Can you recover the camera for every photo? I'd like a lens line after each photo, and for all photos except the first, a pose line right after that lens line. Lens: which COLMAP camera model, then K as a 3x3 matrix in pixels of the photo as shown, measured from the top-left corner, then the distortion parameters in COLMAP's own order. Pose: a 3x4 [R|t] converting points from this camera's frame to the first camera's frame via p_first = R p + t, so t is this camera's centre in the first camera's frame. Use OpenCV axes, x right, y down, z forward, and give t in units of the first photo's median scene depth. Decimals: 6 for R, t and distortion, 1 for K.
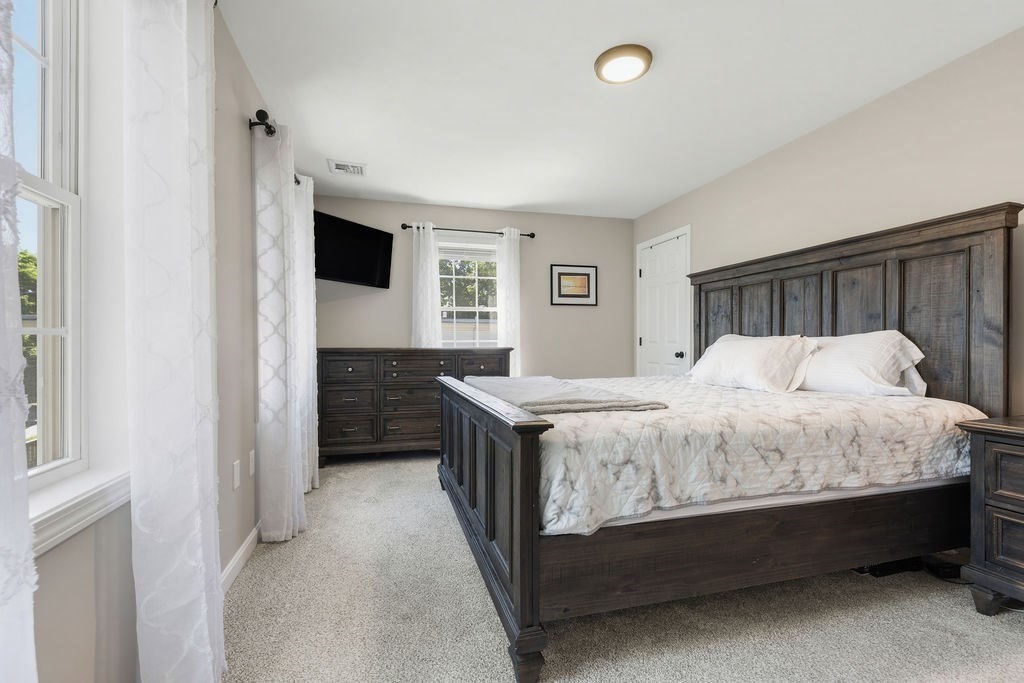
lens RADIAL K [[448.7, 0, 510.3], [0, 448.7, 347.6], [0, 0, 1]] dist [0.011422, -0.006873]
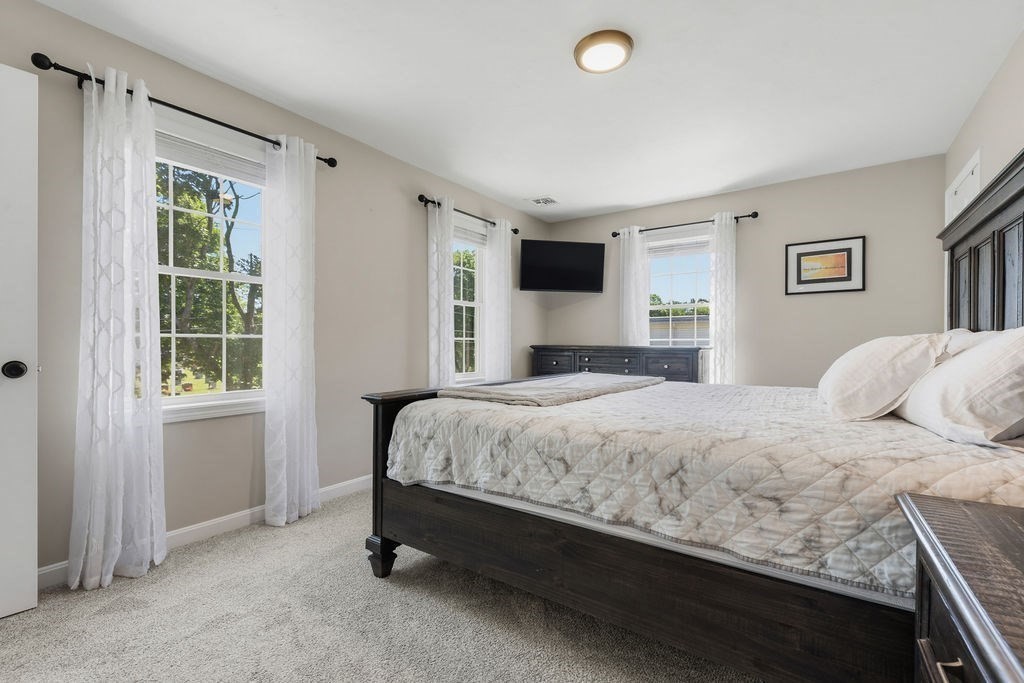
lens RADIAL K [[448.7, 0, 520.2], [0, 448.7, 345.4], [0, 0, 1]] dist [0.011422, -0.006873]
pose [[0.644220, 0.008485, -0.764793, 1.162761], [-0.009301, 0.999951, 0.003259, -0.007096], [0.764784, 0.005014, 0.644268, 0.326061]]
